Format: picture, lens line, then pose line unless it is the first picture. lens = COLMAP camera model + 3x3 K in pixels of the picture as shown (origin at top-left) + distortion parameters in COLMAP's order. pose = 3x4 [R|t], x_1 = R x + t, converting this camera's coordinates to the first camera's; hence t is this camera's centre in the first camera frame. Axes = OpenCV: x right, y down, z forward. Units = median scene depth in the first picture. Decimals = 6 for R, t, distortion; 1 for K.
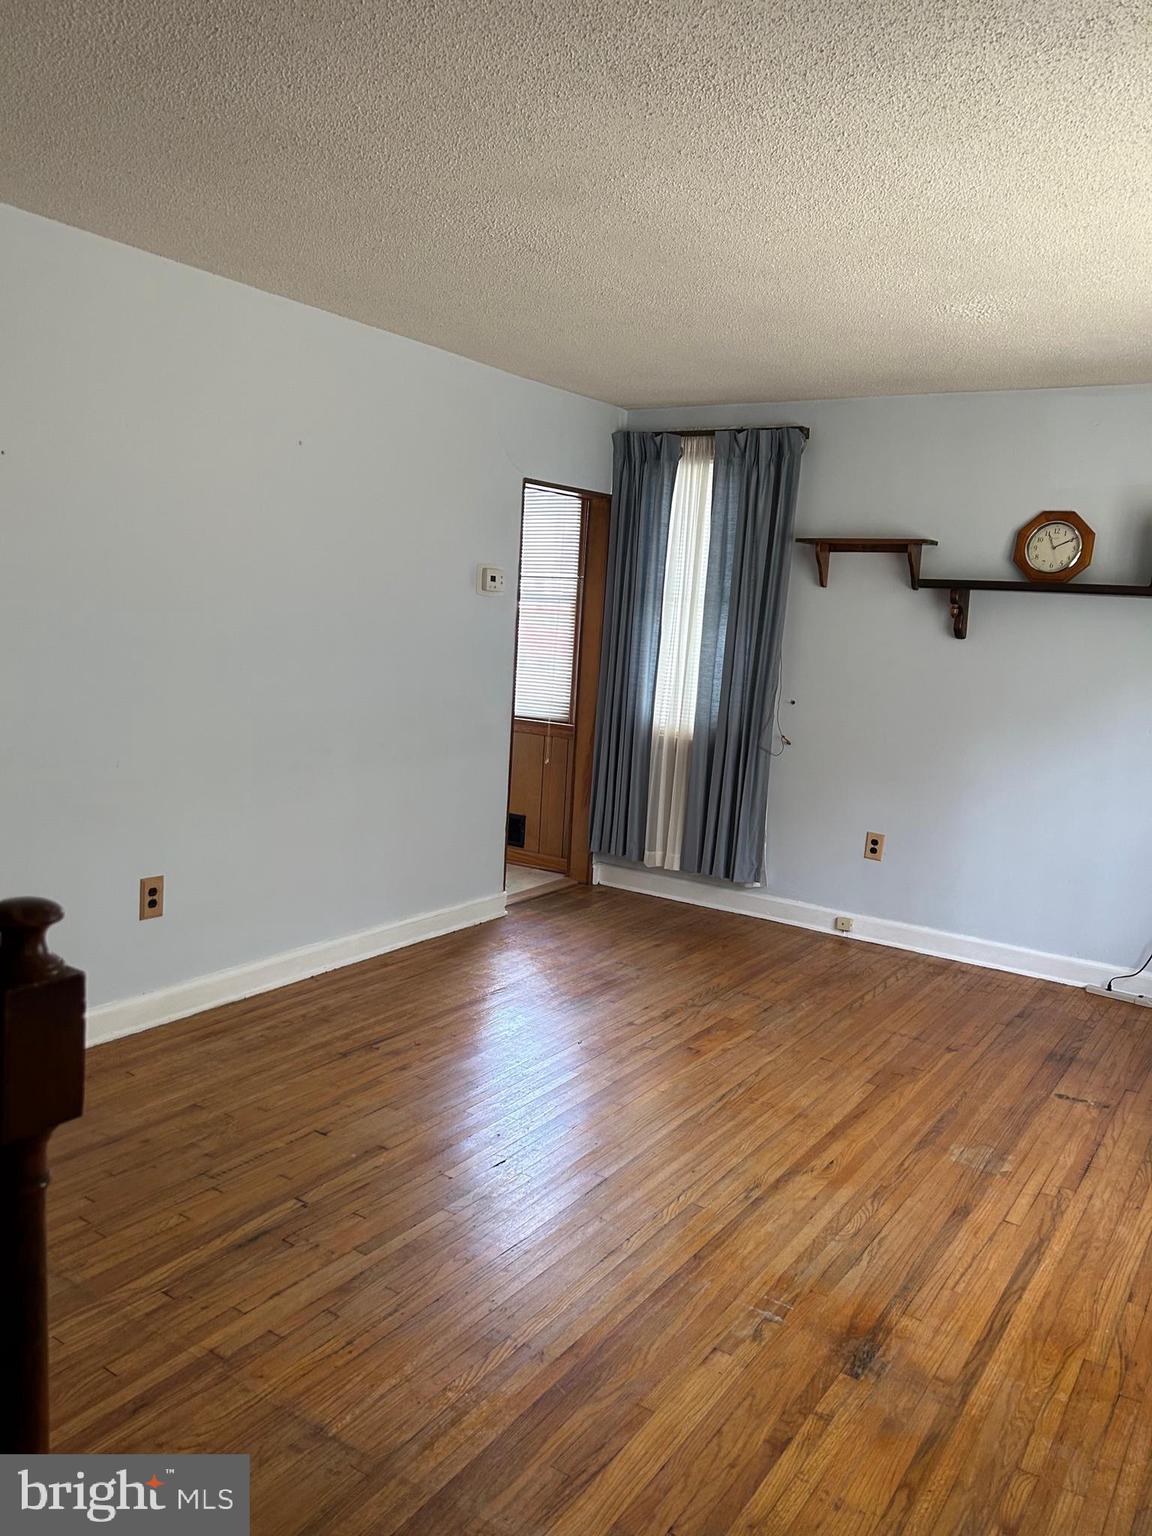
lens RADIAL K [[1159.8, 0, 581.0], [0, 1159.8, 768.4], [0, 0, 1]] dist [0.047671, -0.044671]
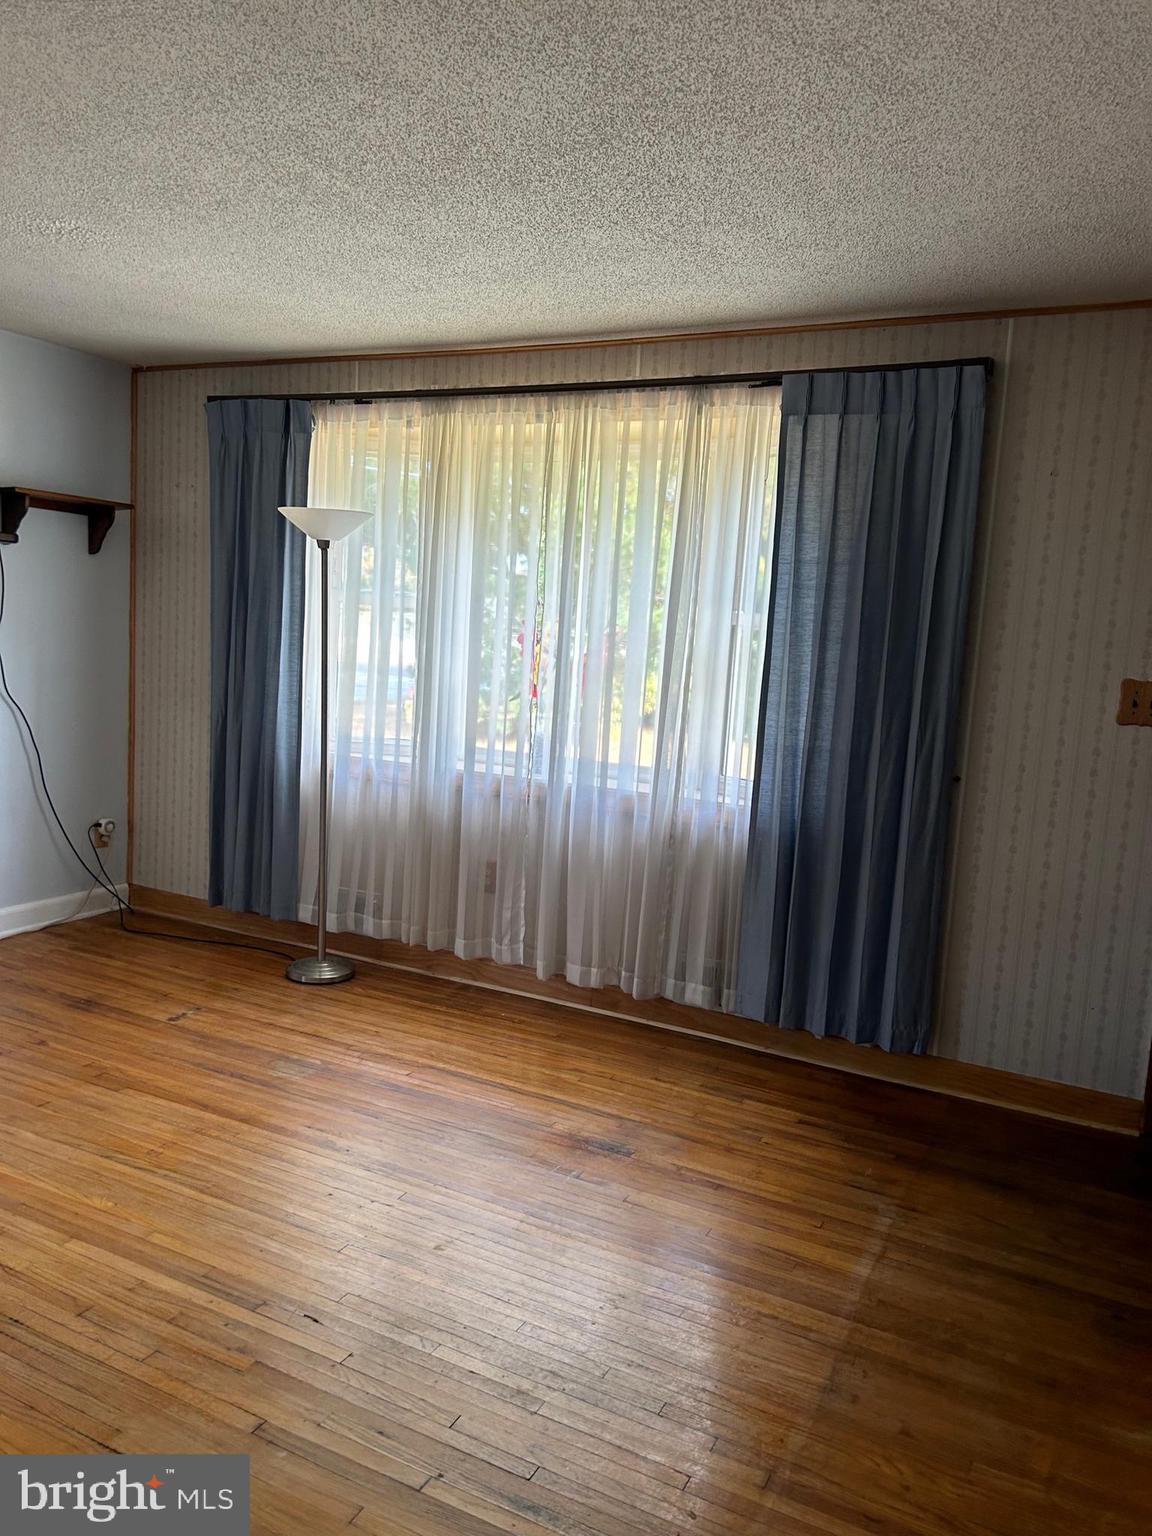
lens RADIAL K [[1159.8, 0, 580.9], [0, 1159.8, 763.5], [0, 0, 1]] dist [0.047671, -0.044671]
pose [[-0.104702, -0.181215, 0.977854, -0.768494], [0.073236, 0.979184, 0.189303, -0.153927], [-0.991803, 0.091435, -0.089251, 0.838431]]
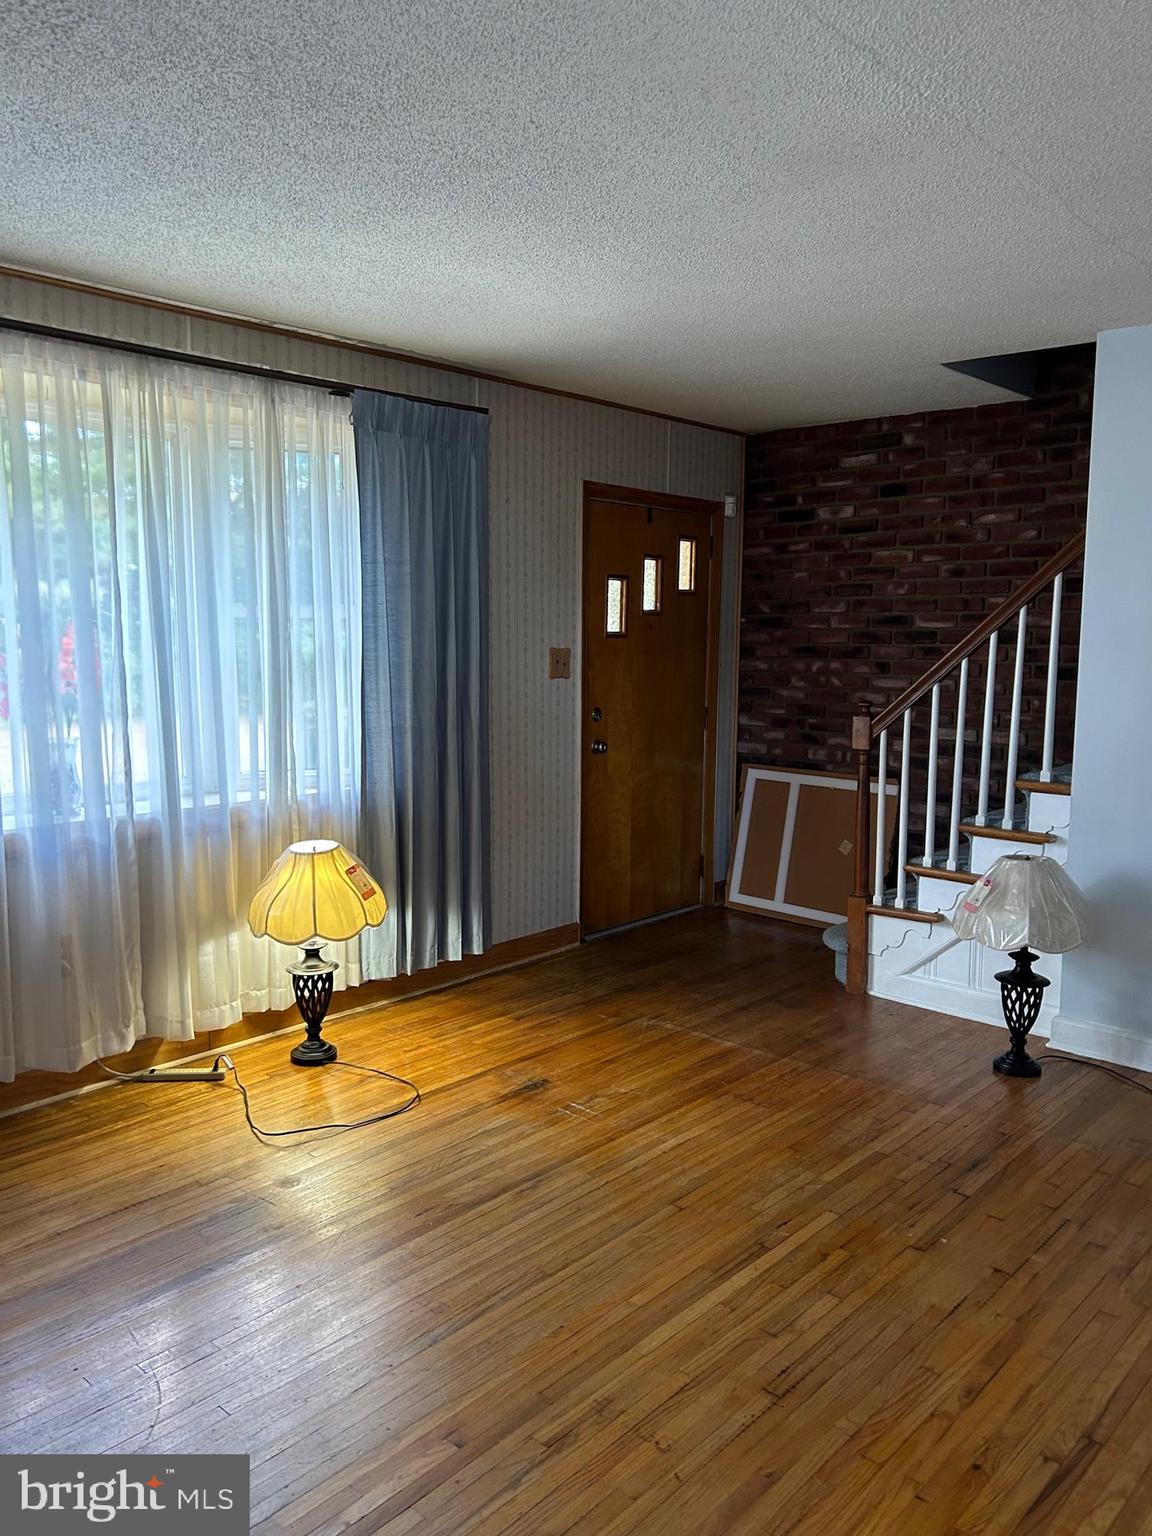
lens RADIAL K [[1159.8, 0, 574.3], [0, 1159.8, 776.7], [0, 0, 1]] dist [0.047671, -0.044671]
pose [[-0.985193, -0.092505, 0.144353, -0.004680], [-0.049606, 0.959740, 0.276475, -0.260264], [-0.164117, 0.265220, -0.950118, 1.798444]]
